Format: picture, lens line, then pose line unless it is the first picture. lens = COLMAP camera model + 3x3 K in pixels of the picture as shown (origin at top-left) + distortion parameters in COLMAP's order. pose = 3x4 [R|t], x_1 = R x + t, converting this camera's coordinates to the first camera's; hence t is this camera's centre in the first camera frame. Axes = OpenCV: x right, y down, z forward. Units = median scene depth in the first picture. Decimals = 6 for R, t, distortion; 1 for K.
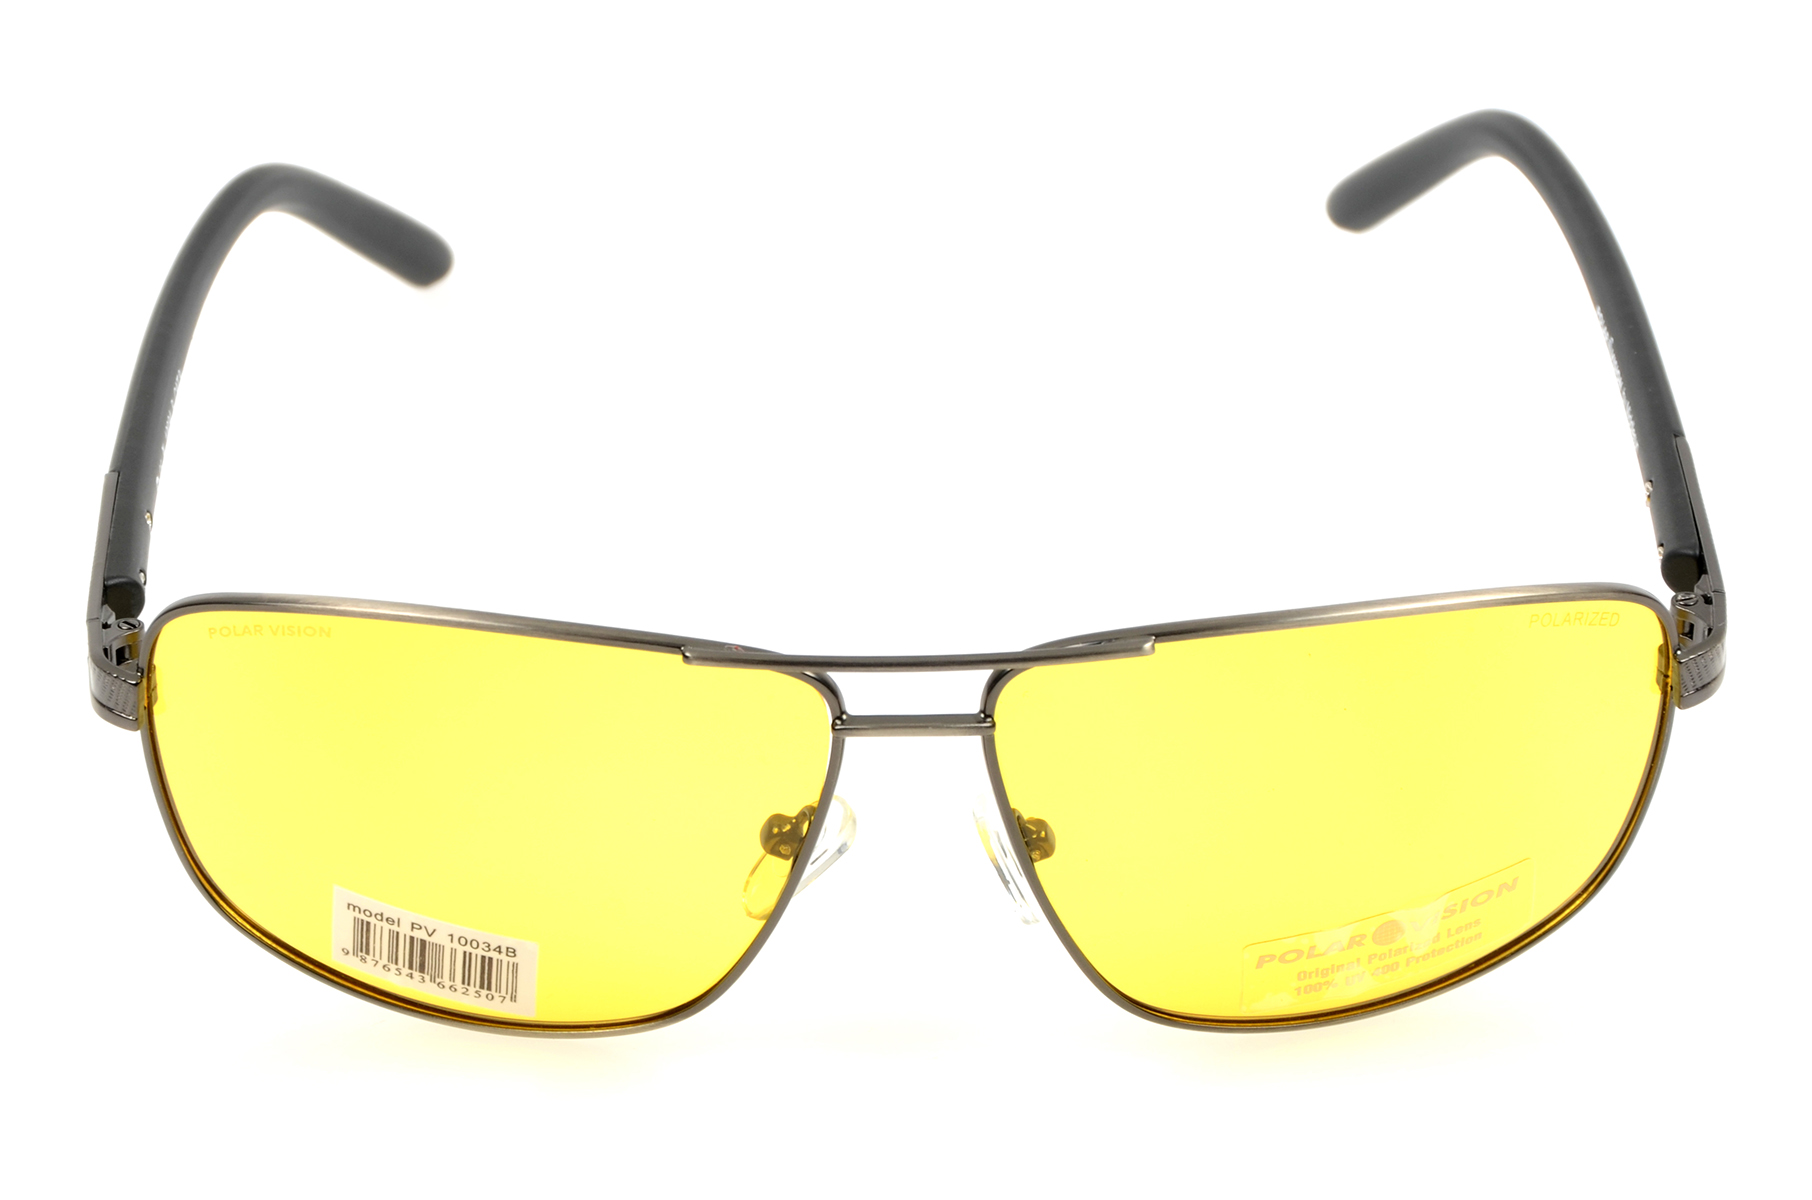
lens RADIAL K [[8114.8, 0, 906.0], [0, 8114.8, 600.0], [0, 0, 1]] dist [-0.118363, -1.614175]
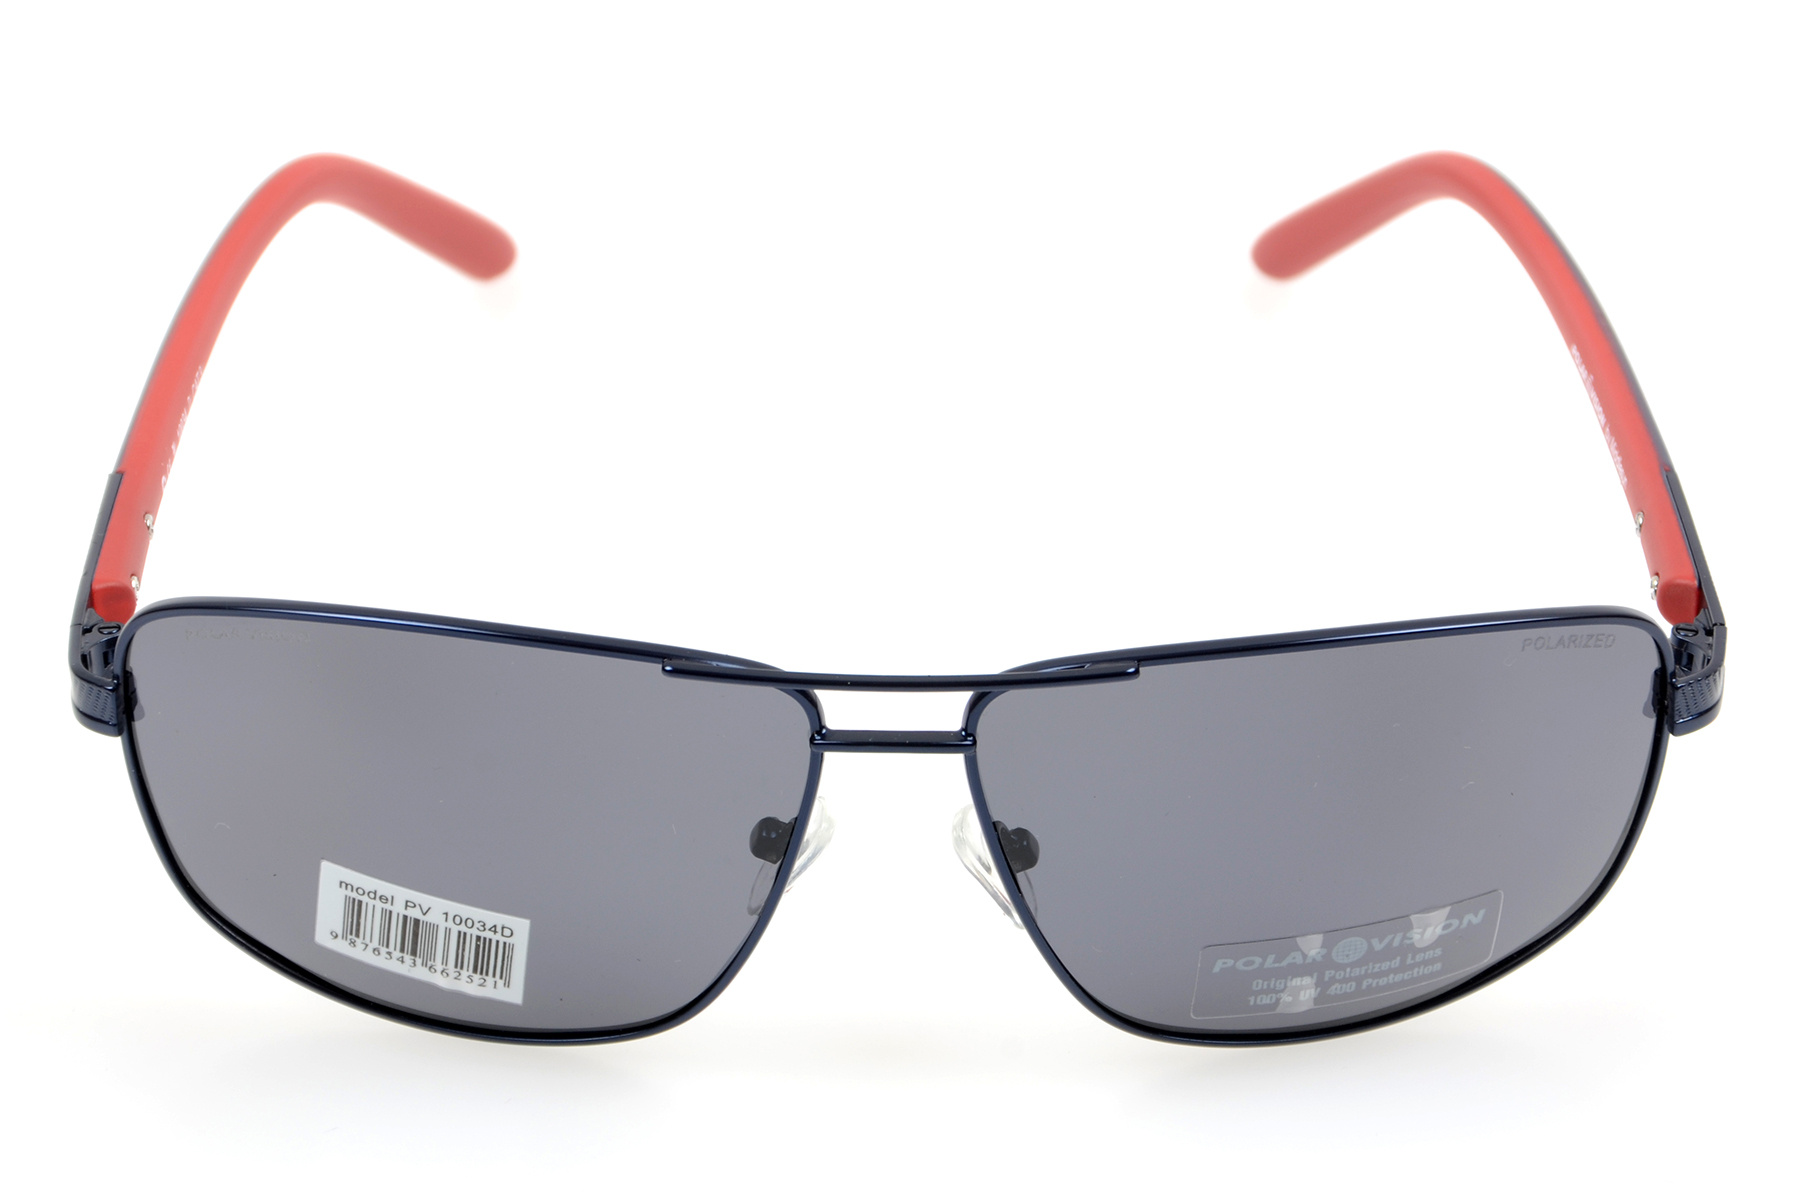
lens RADIAL K [[10102.8, 0, 906.0], [0, 10102.8, 600.0], [0, 0, 1]] dist [0.185707, 412.724248]
pose [[0.999644, 0.018774, -0.018960, 0.024065], [-0.018188, 0.999366, 0.030619, -0.038326], [0.019523, -0.030263, 0.999351, -0.244652]]
